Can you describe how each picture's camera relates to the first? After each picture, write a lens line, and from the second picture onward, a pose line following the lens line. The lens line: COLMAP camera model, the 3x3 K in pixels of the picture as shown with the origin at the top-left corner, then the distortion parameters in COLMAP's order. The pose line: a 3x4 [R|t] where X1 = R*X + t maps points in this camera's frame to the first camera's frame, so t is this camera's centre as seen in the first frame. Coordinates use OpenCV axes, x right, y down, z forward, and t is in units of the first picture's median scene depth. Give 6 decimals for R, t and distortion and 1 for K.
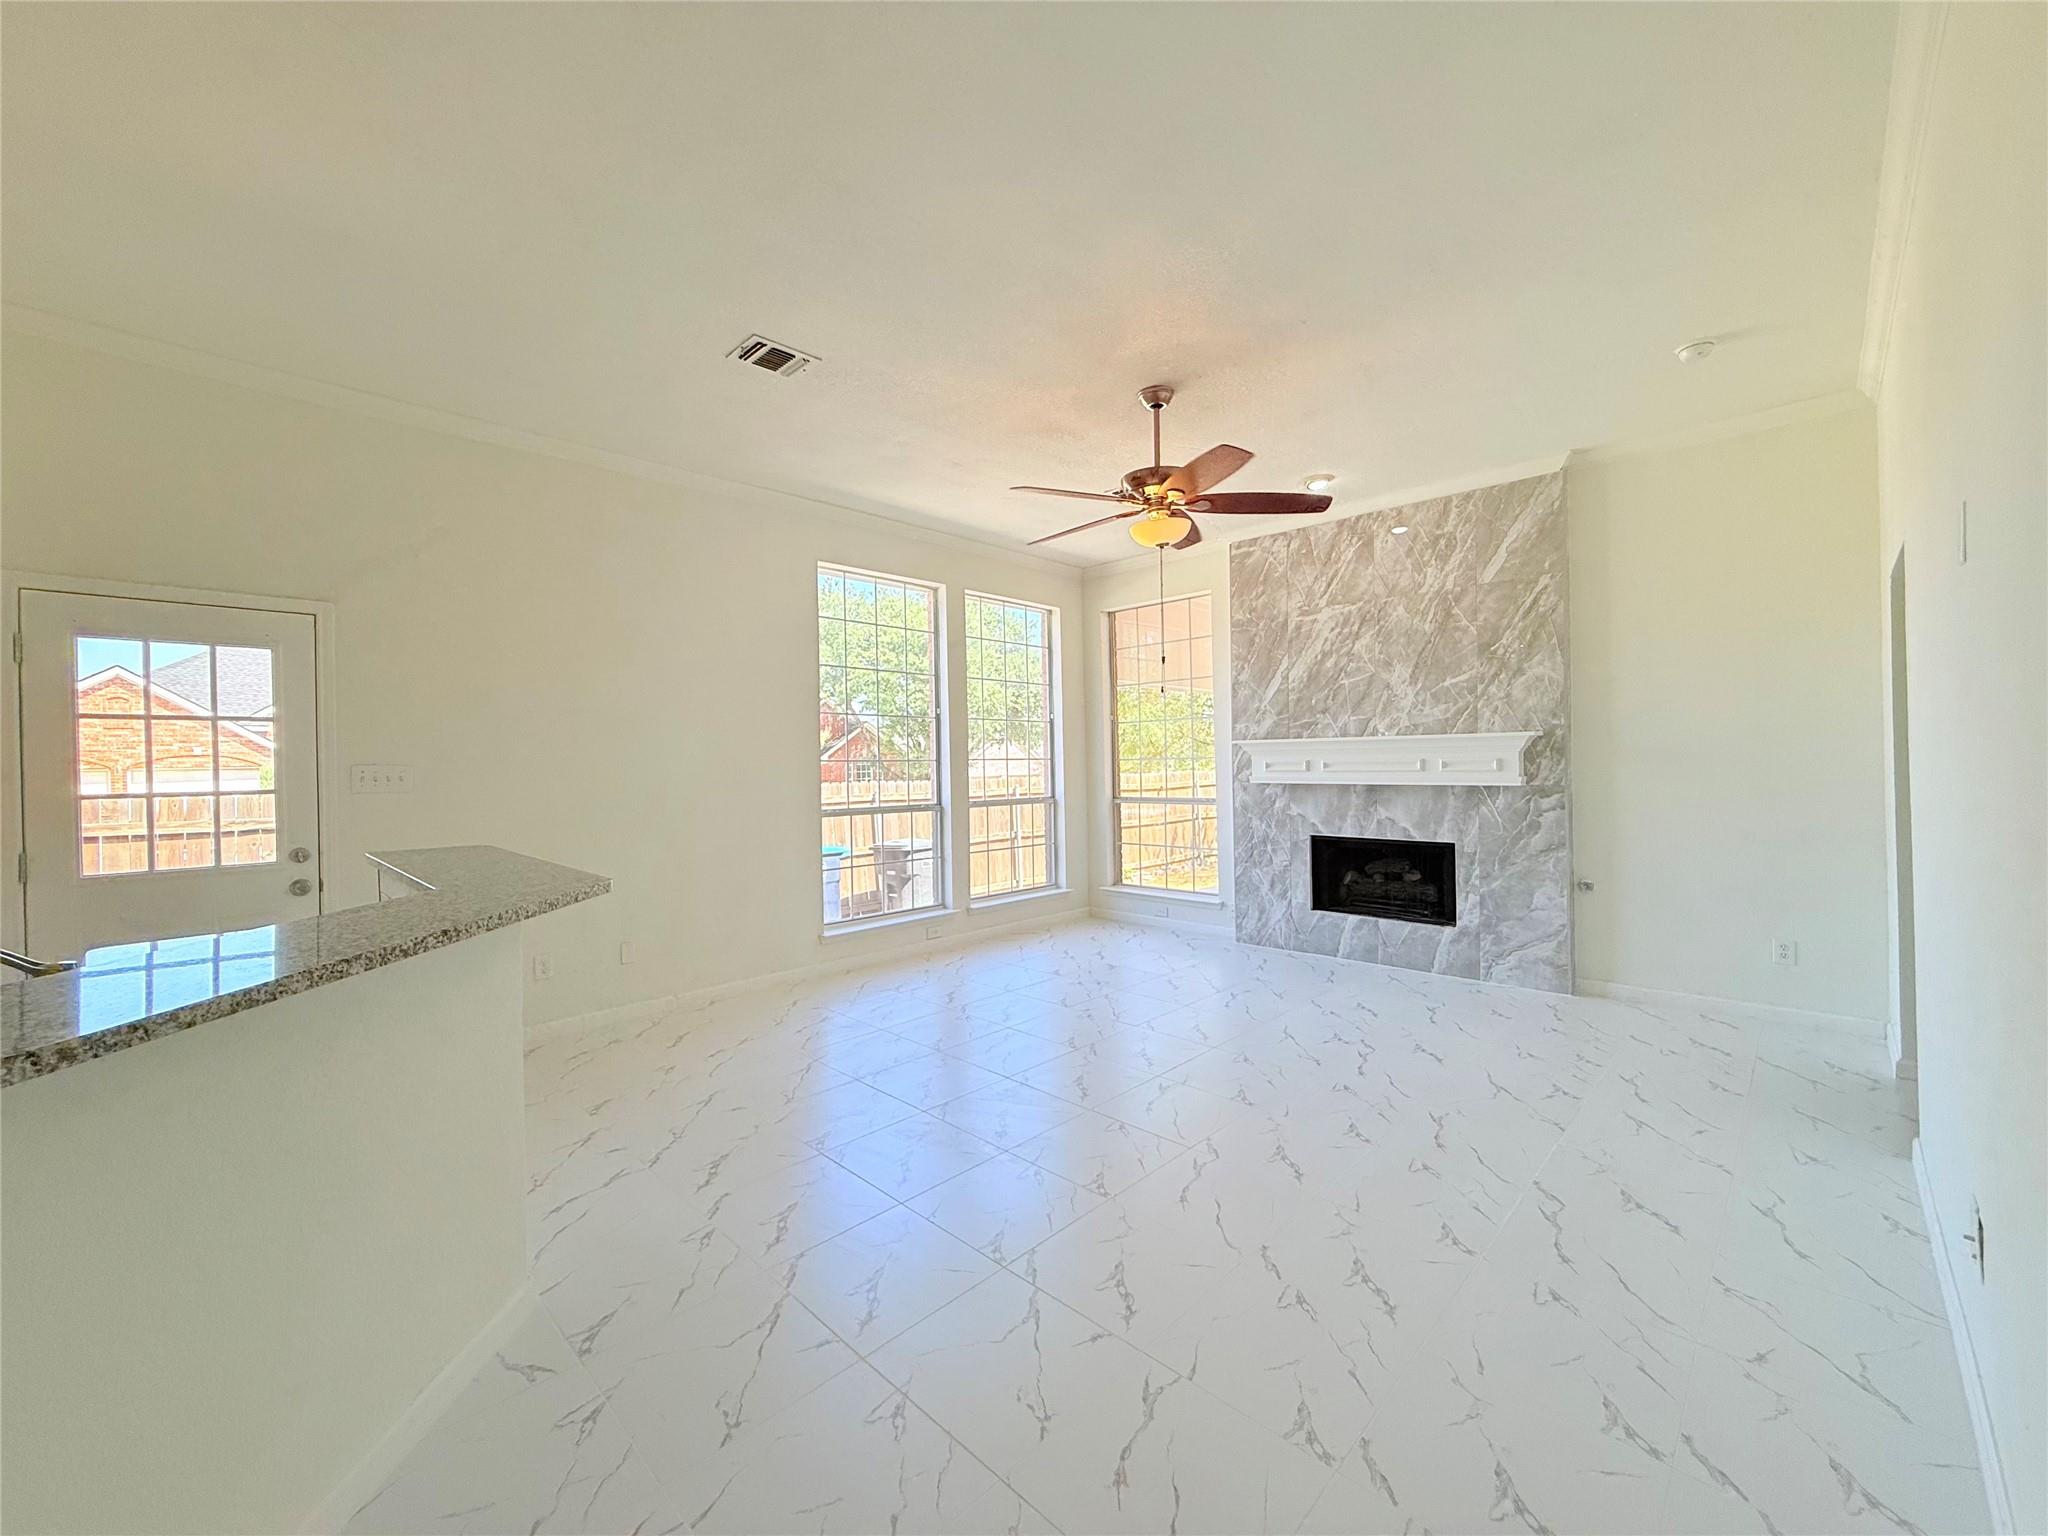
lens RADIAL K [[814.4, 0, 1018.7], [0, 814.4, 768.3], [0, 0, 1]] dist [-0.000938, 0.000695]
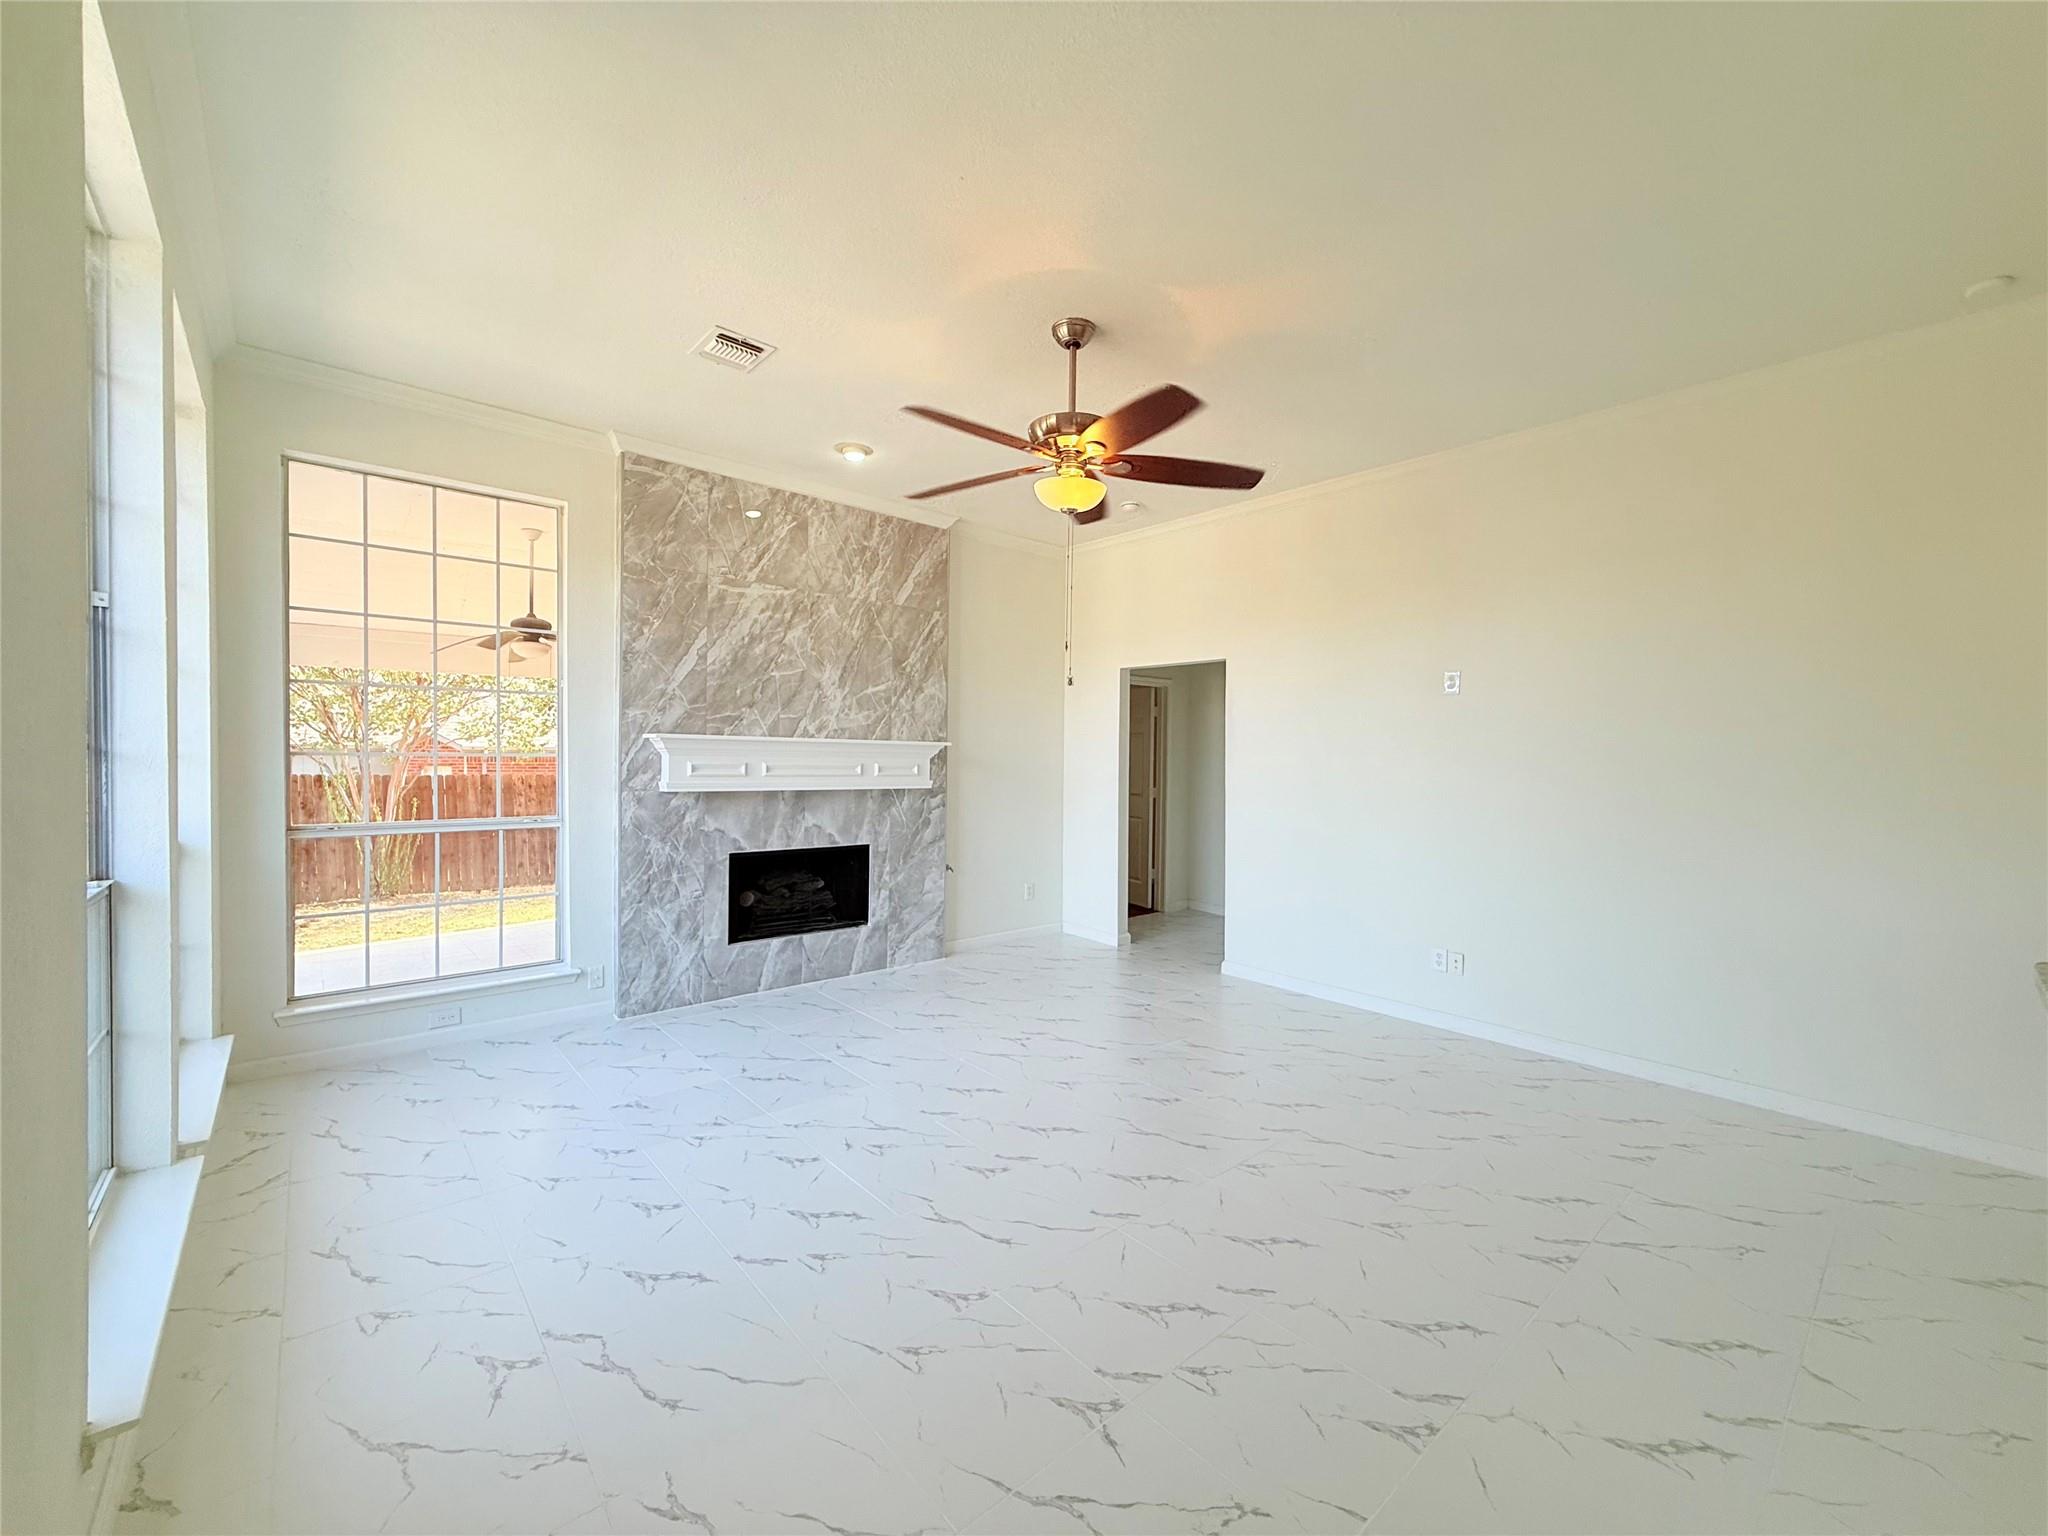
lens RADIAL K [[814.4, 0, 1025.9], [0, 814.4, 766.7], [0, 0, 1]] dist [-0.000938, 0.000695]
pose [[0.074651, 0.006299, 0.997190, -0.494708], [-0.006091, 0.999964, -0.005861, -0.002923], [-0.997191, -0.005636, 0.074687, 0.721473]]
